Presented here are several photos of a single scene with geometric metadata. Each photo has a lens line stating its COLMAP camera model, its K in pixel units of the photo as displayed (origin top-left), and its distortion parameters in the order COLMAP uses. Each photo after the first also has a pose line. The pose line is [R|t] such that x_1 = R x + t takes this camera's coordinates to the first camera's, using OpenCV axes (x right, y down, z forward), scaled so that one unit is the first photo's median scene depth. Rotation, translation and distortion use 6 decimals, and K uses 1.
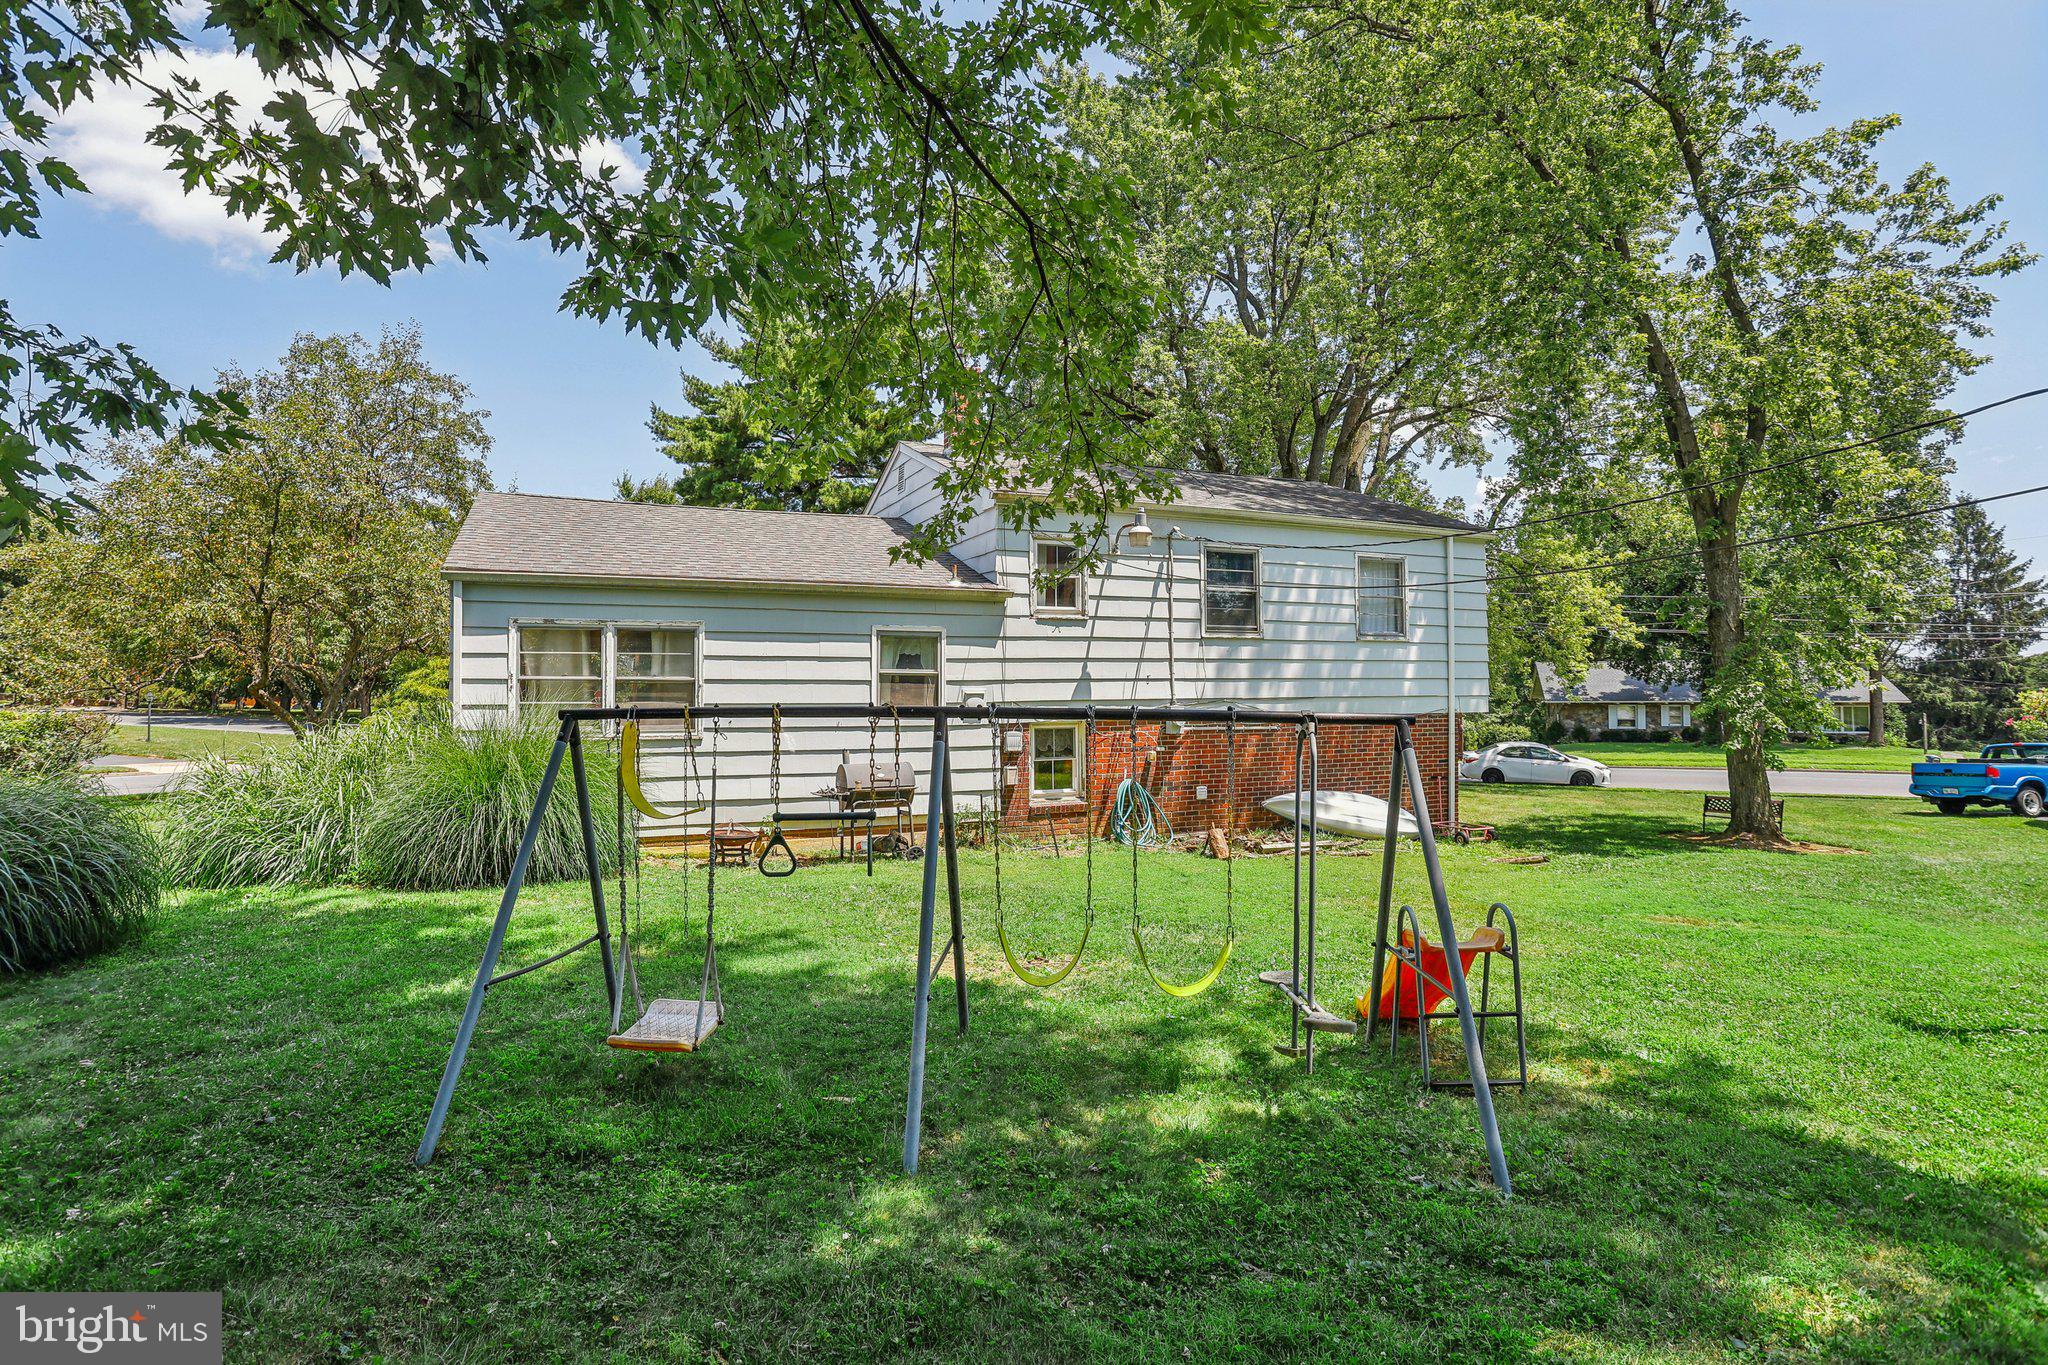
lens RADIAL K [[1030.6, 0, 1024.0], [0, 1030.6, 682.5], [0, 0, 1]] dist [-0.017770, 0.013973]
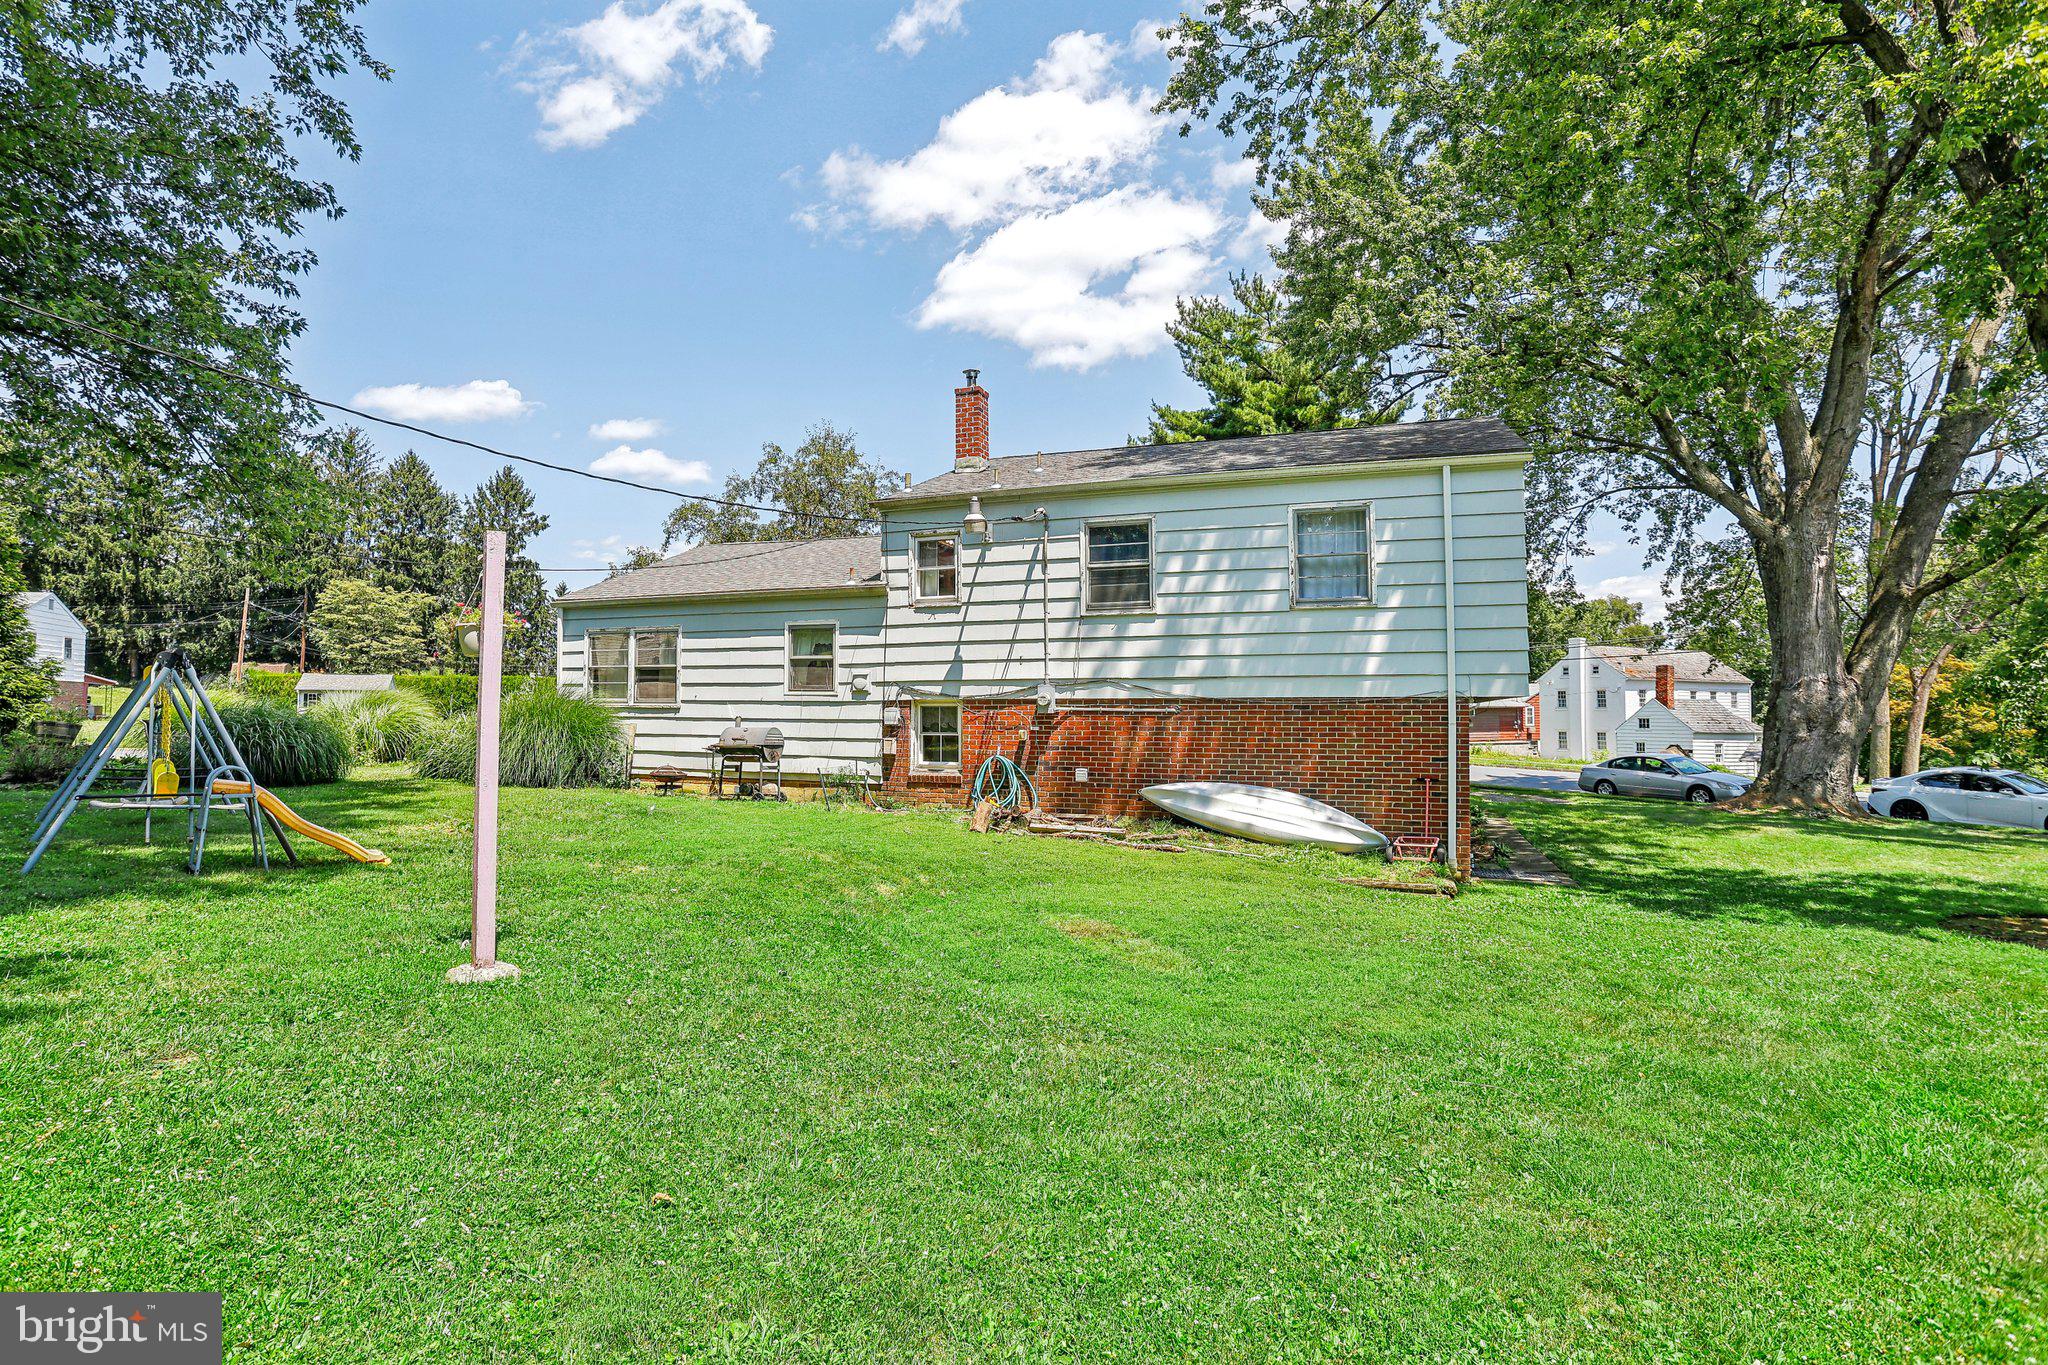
lens RADIAL K [[1030.6, 0, 1024.0], [0, 1030.6, 682.5], [0, 0, 1]] dist [-0.017770, 0.013973]
pose [[0.714968, -0.015085, -0.698994, 0.857279], [-0.000167, 0.999764, -0.021746, 0.042541], [0.699157, 0.015664, 0.714796, 0.273283]]
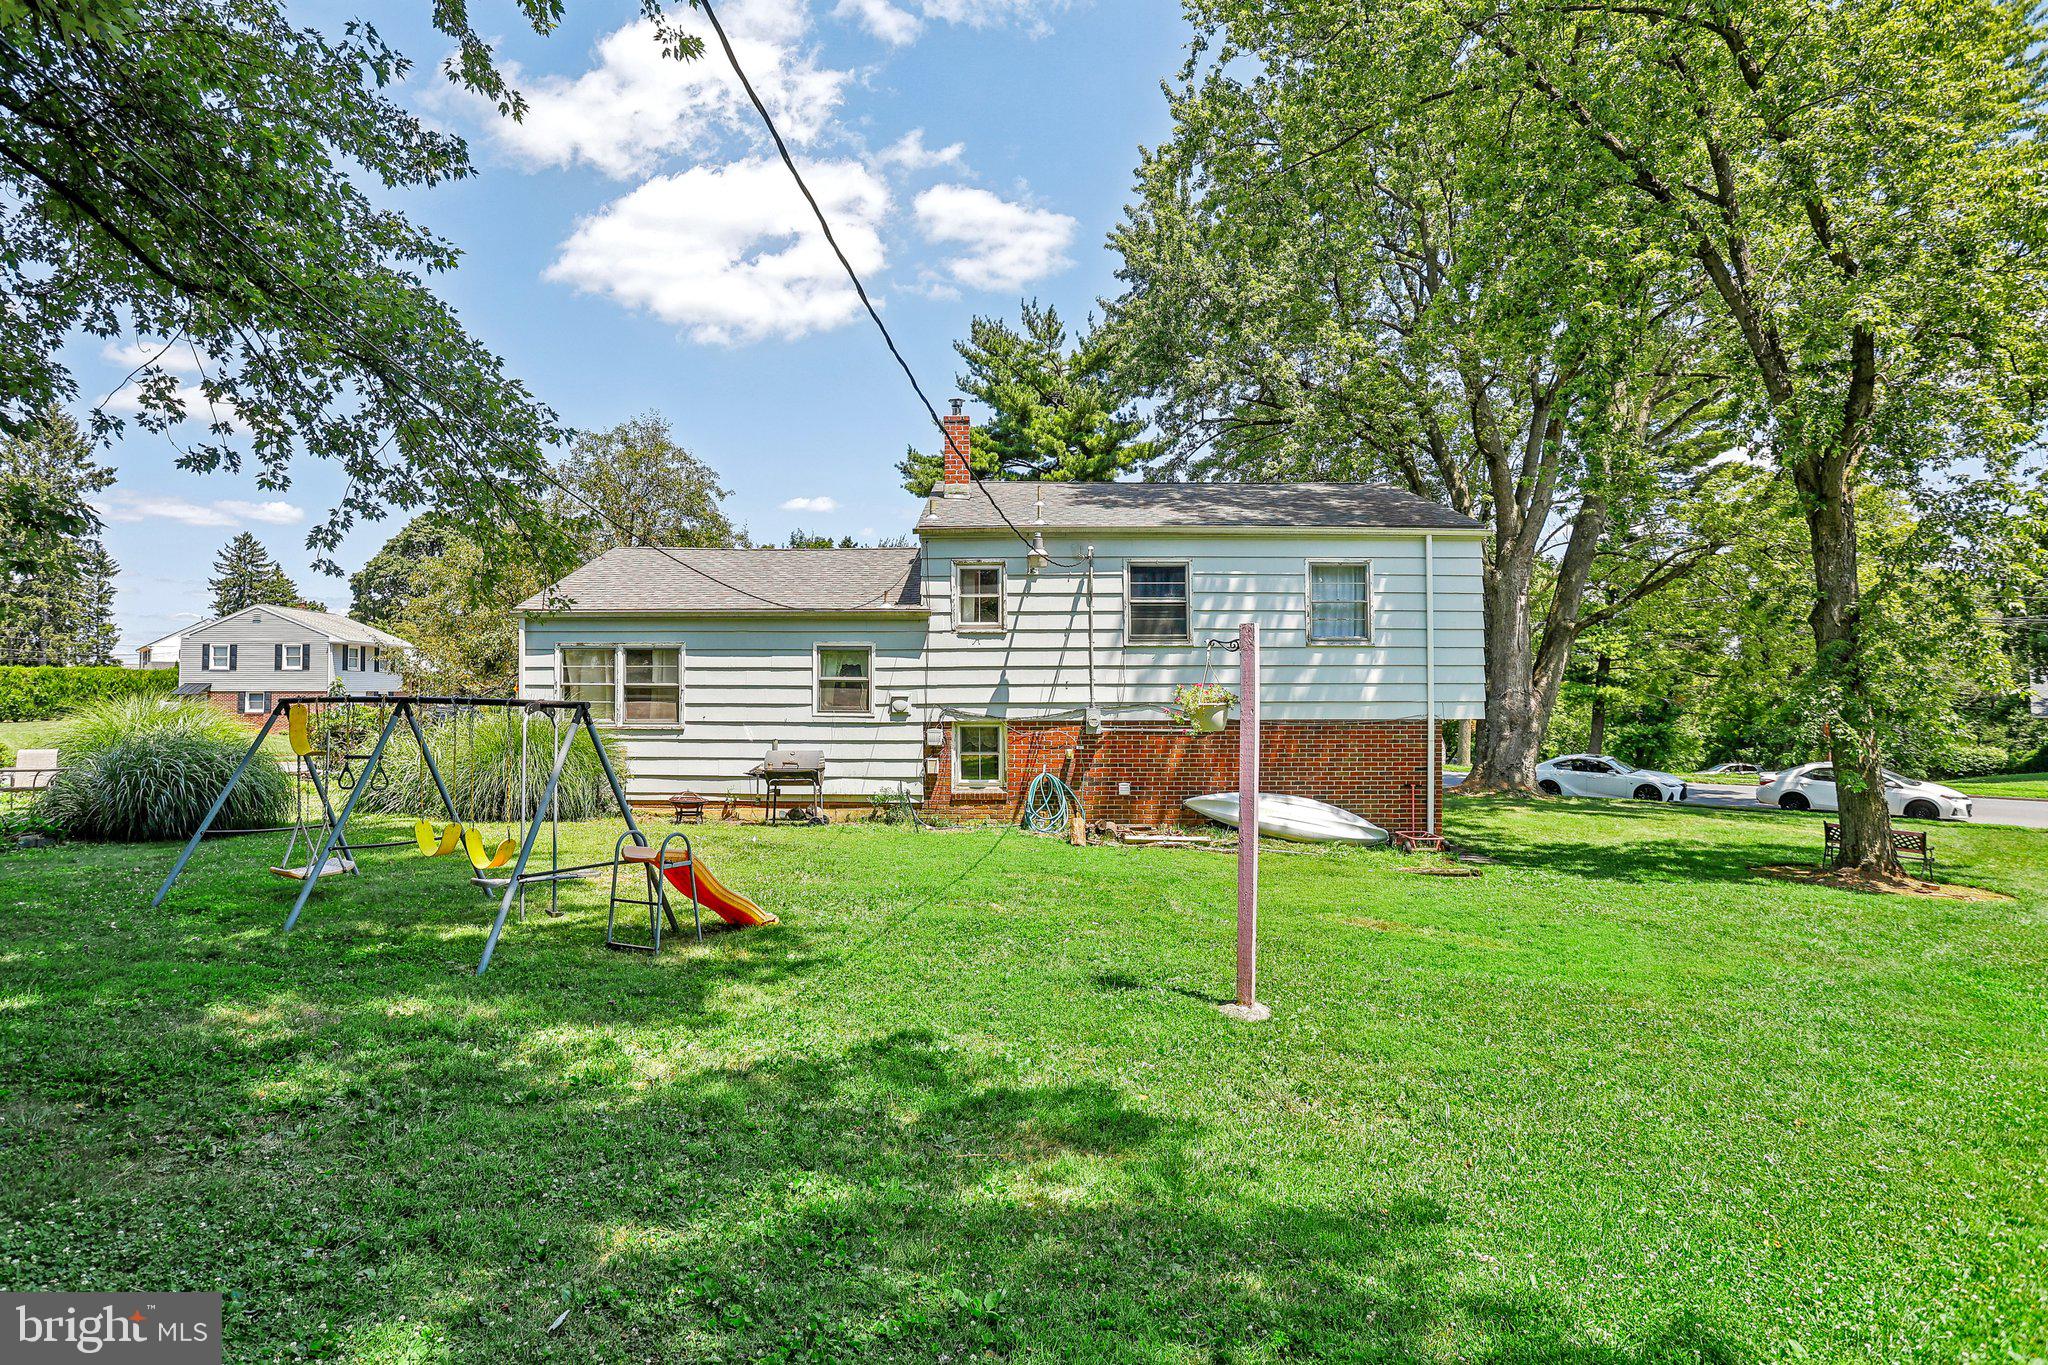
lens RADIAL K [[1030.6, 0, 1024.0], [0, 1030.6, 682.5], [0, 0, 1]] dist [-0.017770, 0.013973]
pose [[0.914920, -0.004273, -0.403613, 0.538927], [-0.000146, 0.999940, -0.010917, 0.006827], [0.403635, 0.010047, 0.914865, -0.040856]]
